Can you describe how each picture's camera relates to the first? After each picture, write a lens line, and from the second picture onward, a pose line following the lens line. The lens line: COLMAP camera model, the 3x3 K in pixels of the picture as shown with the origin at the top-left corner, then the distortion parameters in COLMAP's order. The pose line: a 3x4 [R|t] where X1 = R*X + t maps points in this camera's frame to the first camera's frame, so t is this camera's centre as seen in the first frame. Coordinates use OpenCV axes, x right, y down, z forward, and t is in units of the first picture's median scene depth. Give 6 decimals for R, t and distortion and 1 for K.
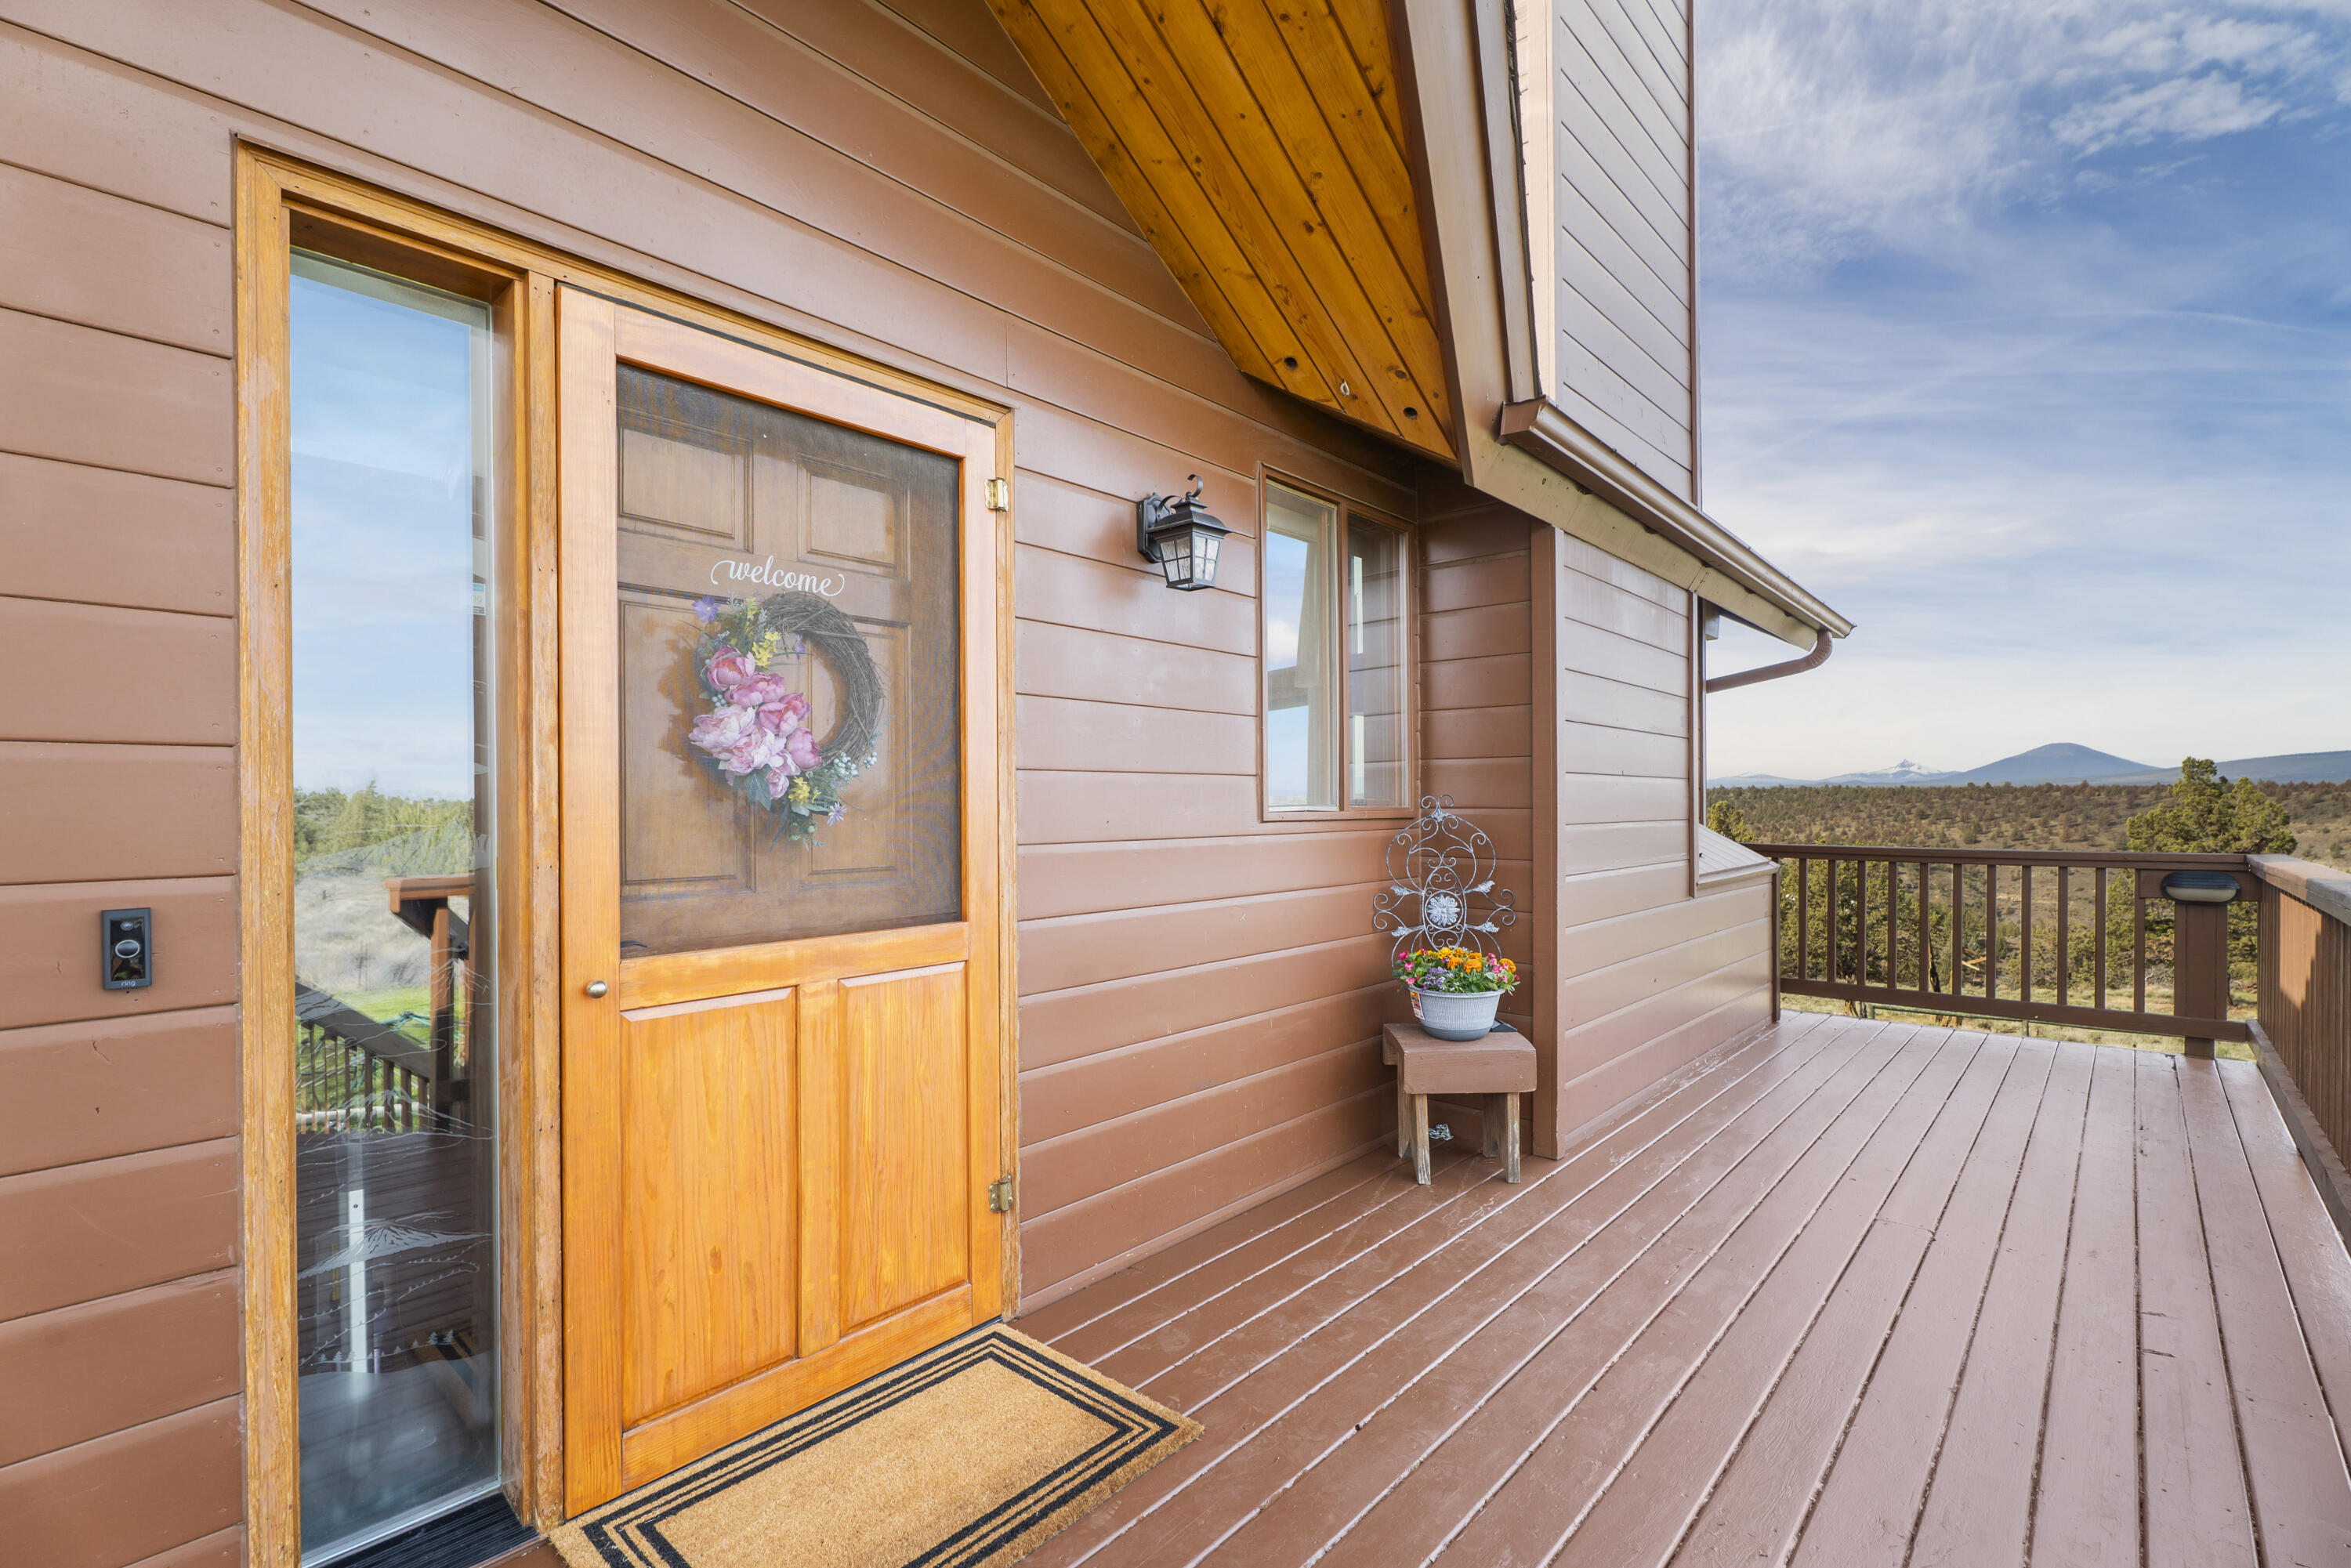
lens RADIAL K [[1042.6, 0, 1168.4], [0, 1042.6, 782.9], [0, 0, 1]] dist [-0.015186, 0.000874]
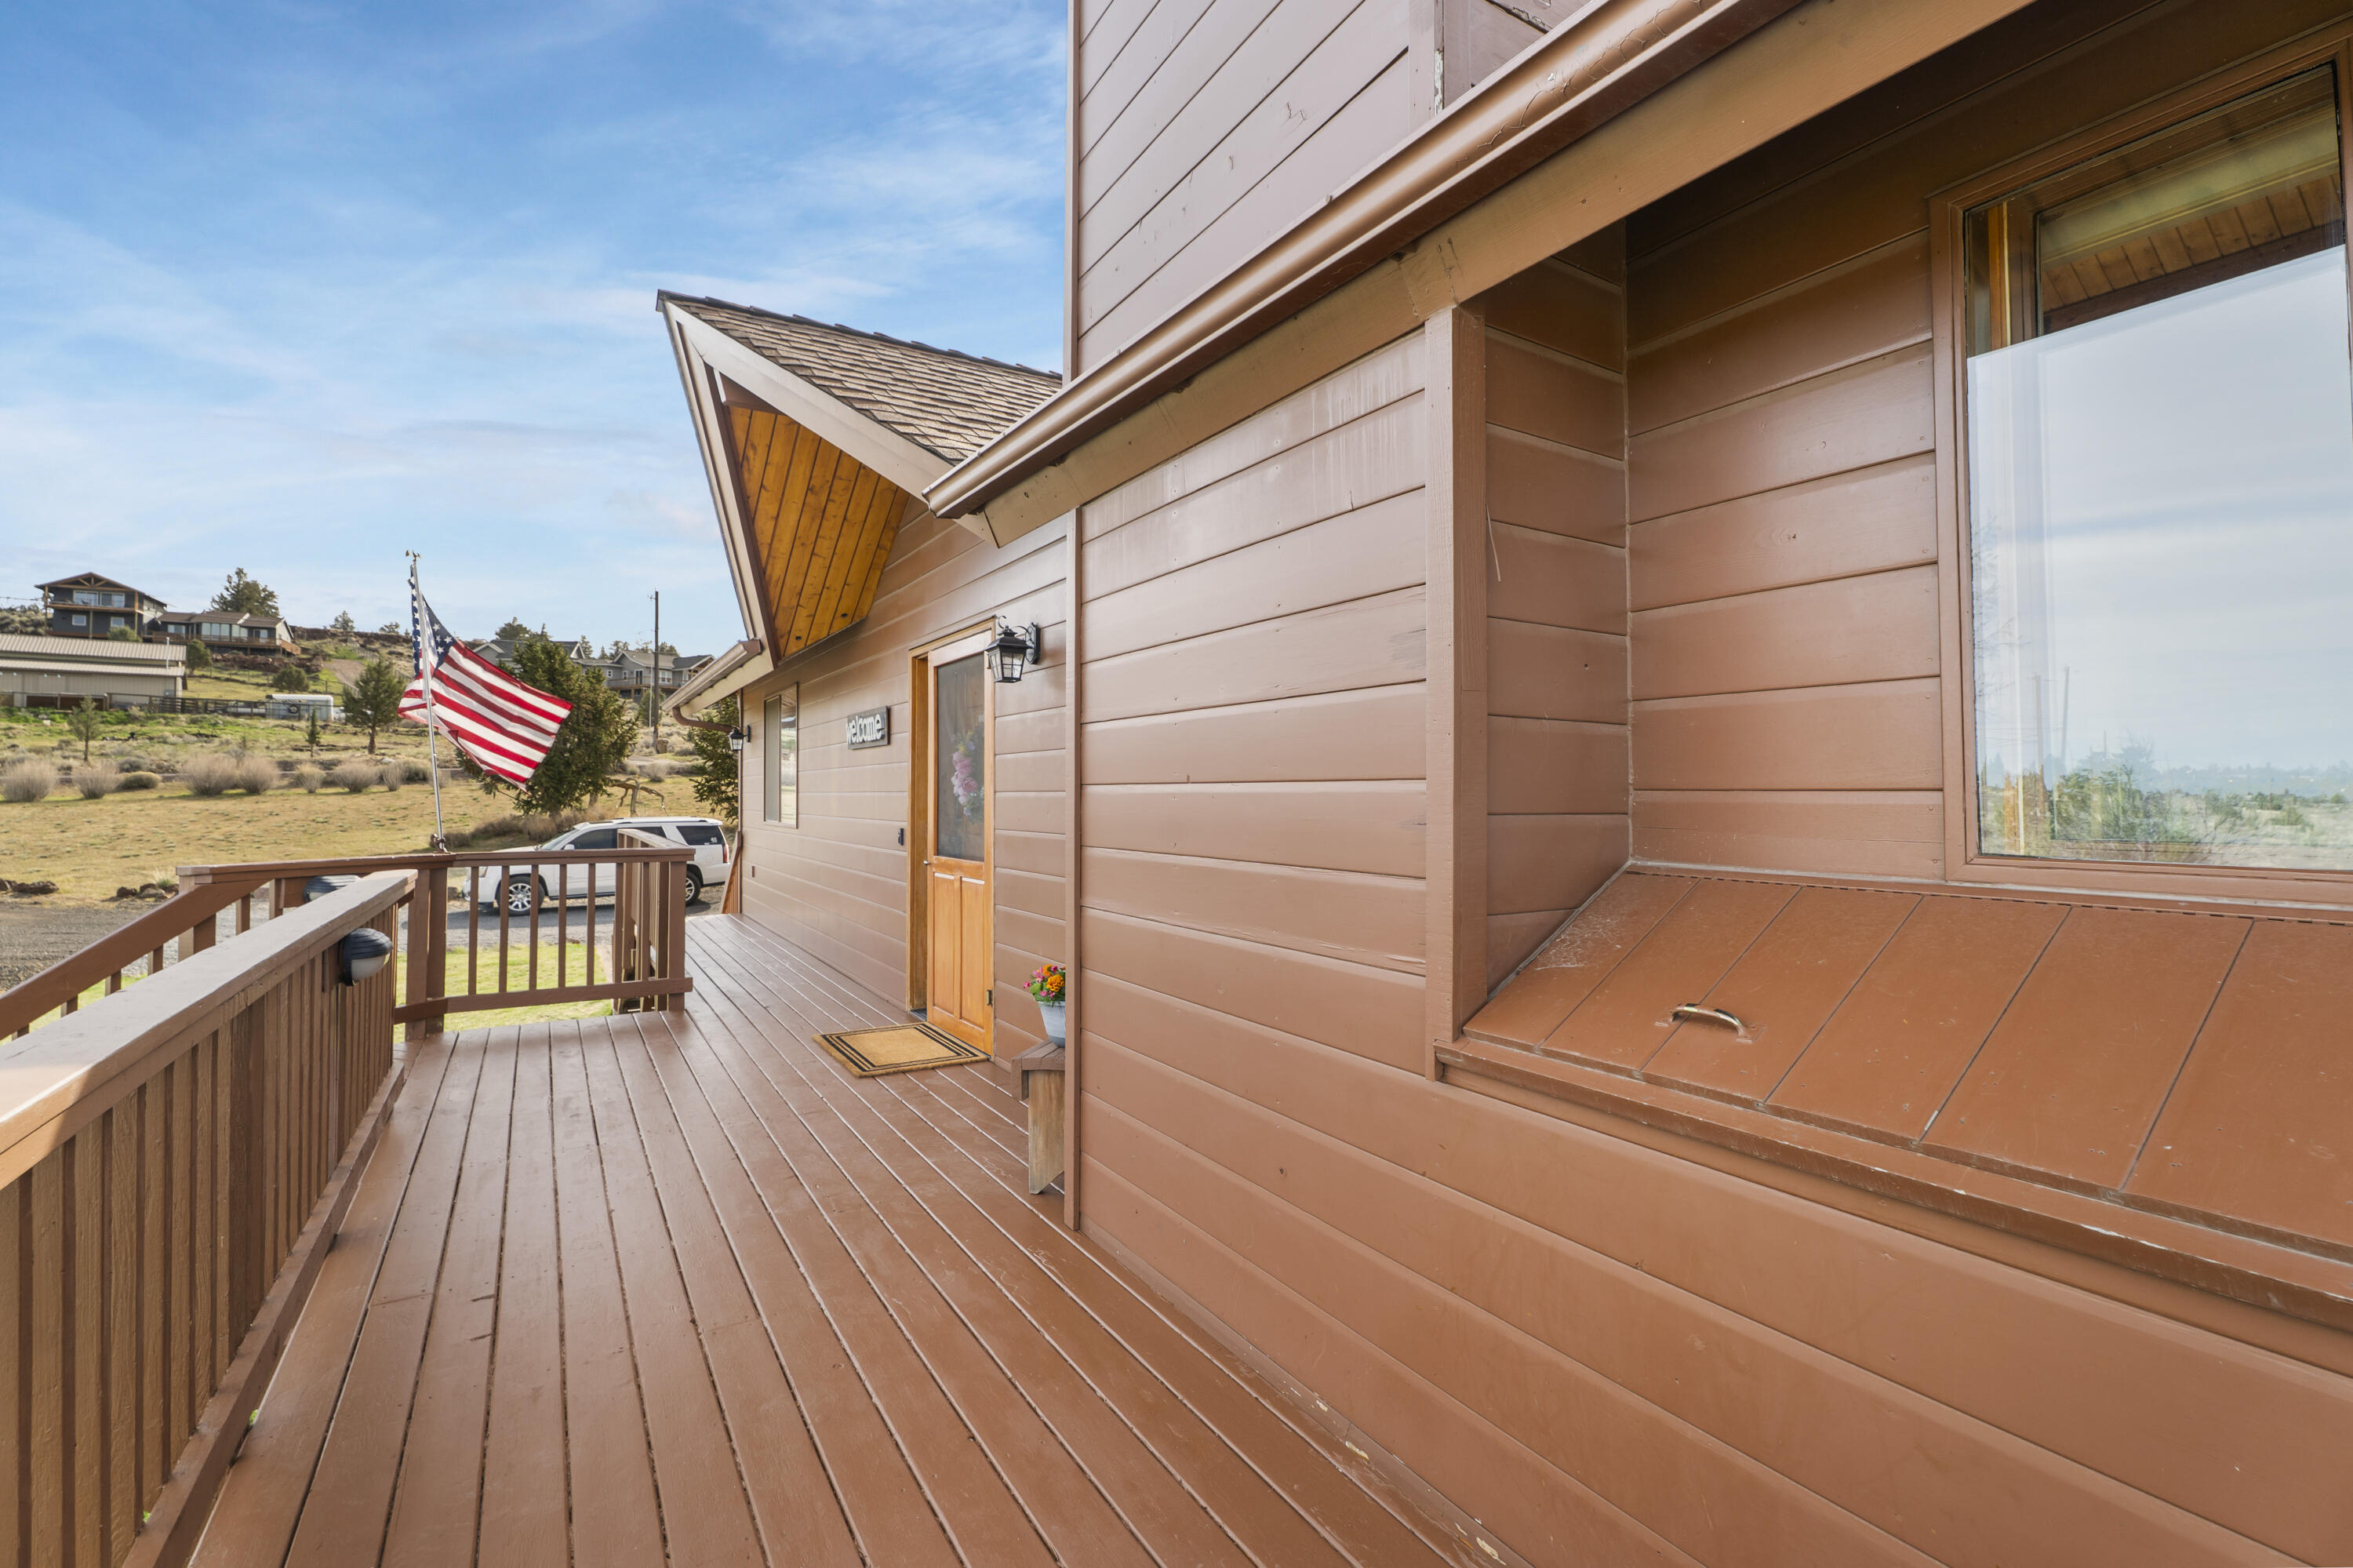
lens RADIAL K [[1043.5, 0, 1183.0], [0, 1043.5, 777.2], [0, 0, 1]] dist [-0.015186, 0.000874]
pose [[-0.264757, -0.008572, -0.964277, 1.432904], [0.017667, 0.999750, -0.013738, -0.008813], [0.964153, -0.020673, -0.264539, 1.584452]]
